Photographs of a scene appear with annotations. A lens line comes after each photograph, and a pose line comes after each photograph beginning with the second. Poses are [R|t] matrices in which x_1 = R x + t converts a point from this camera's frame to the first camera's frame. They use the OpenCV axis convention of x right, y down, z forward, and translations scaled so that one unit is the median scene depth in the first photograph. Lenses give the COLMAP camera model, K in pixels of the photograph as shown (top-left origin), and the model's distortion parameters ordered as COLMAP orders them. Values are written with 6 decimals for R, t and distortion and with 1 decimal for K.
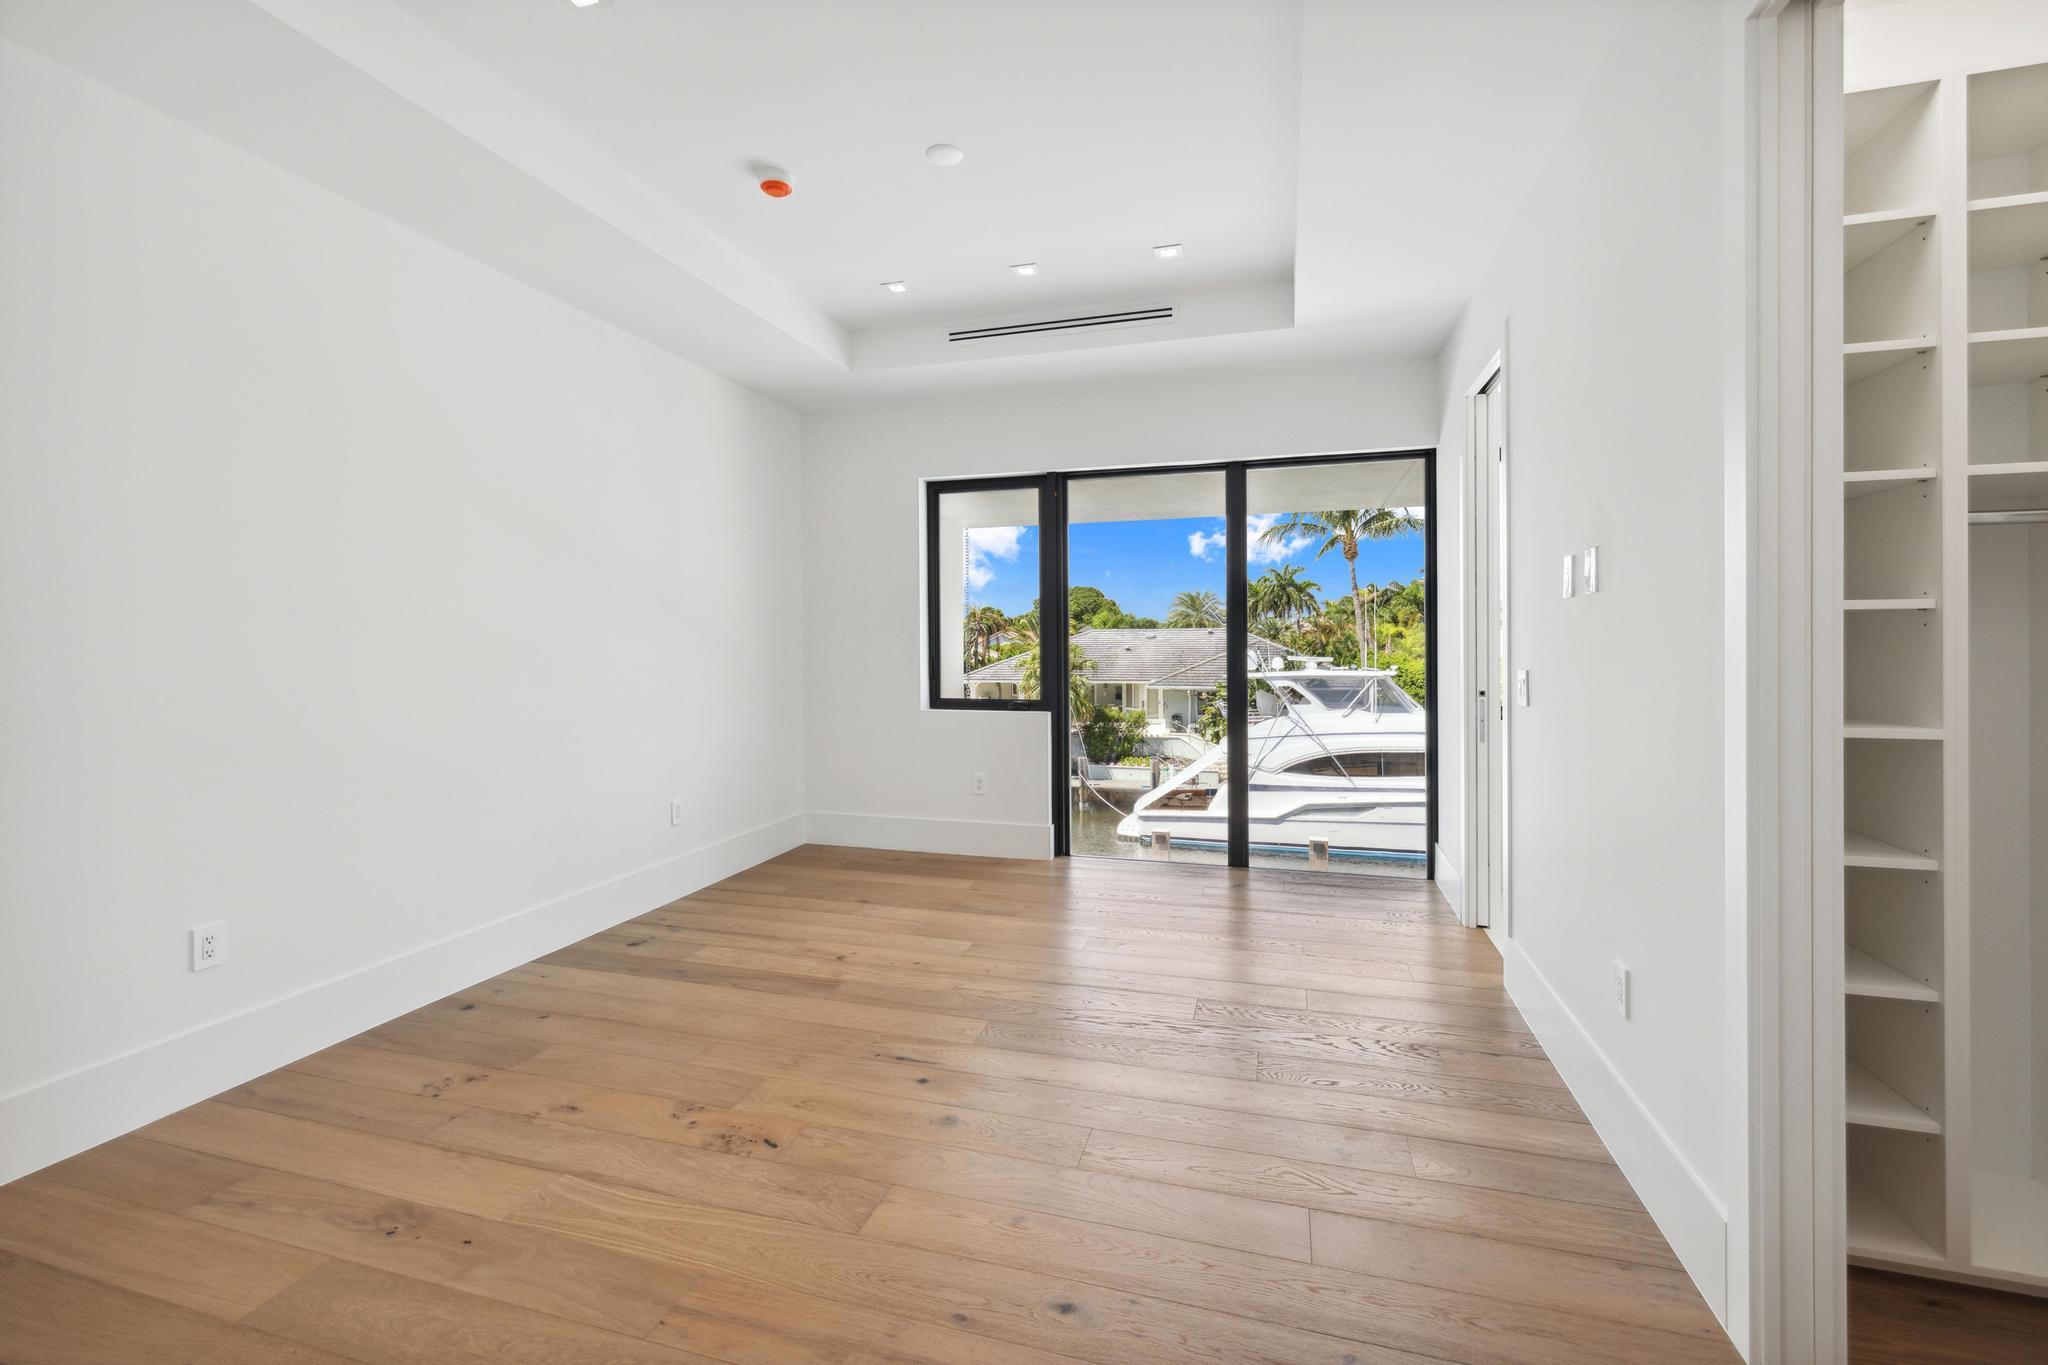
lens RADIAL K [[882.6, 0, 1016.4], [0, 882.6, 666.9], [0, 0, 1]] dist [0.001906, 0.000706]
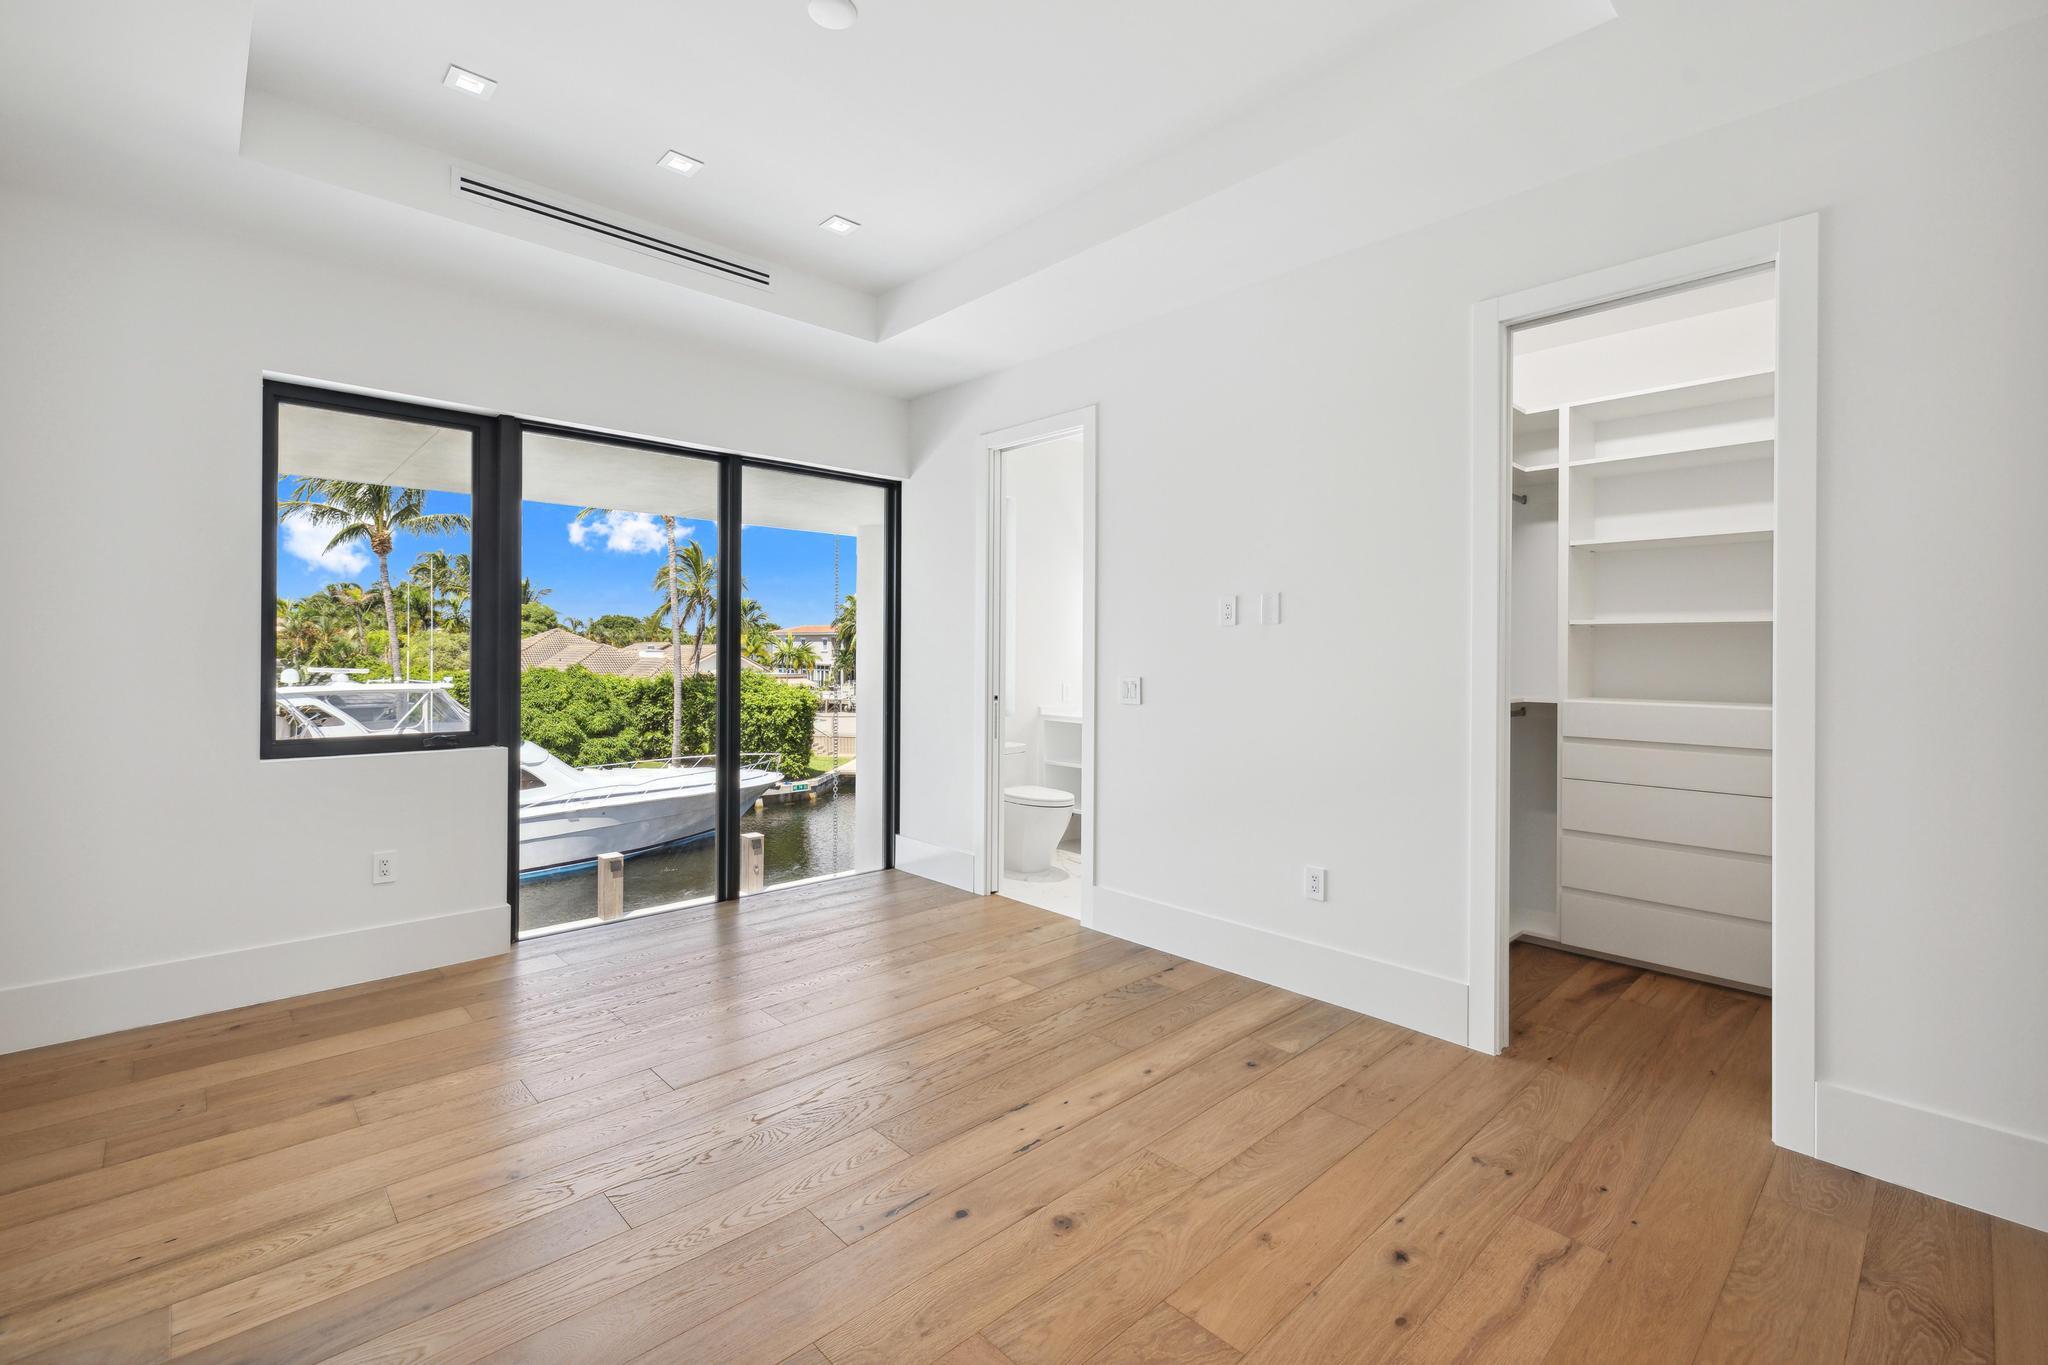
lens RADIAL K [[882.6, 0, 1017.5], [0, 882.6, 668.4], [0, 0, 1]] dist [0.001906, 0.000706]
pose [[0.508315, -0.005233, 0.861155, -0.368551], [0.013611, 0.999905, -0.001958, -0.005881], [-0.861064, 0.012716, 0.508338, 0.271301]]
